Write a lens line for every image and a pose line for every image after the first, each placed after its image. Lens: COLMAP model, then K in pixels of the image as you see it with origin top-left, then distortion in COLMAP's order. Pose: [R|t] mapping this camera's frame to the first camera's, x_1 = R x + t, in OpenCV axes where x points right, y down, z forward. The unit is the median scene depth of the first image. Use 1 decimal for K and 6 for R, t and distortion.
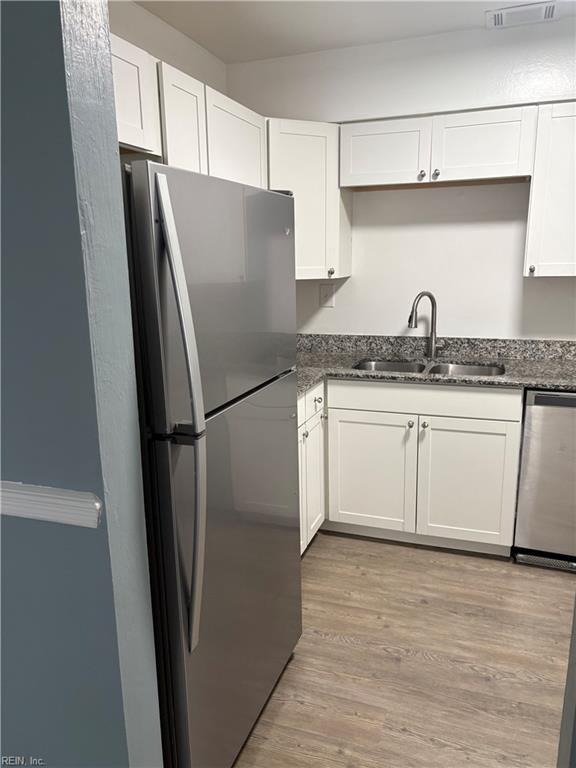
lens RADIAL K [[595.2, 0, 284.1], [0, 595.2, 381.0], [0, 0, 1]] dist [0.011743, 0.011333]
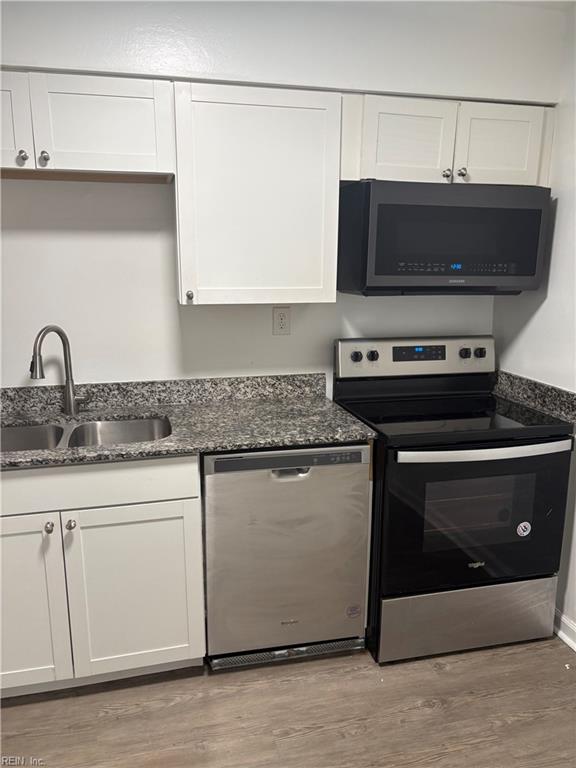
lens RADIAL K [[595.2, 0, 284.1], [0, 595.2, 381.0], [0, 0, 1]] dist [0.011743, 0.011333]
pose [[0.835295, -0.101966, 0.540264, 0.085979], [0.106995, 0.994012, 0.022180, -0.077581], [-0.539291, 0.039279, 0.841203, 0.279595]]
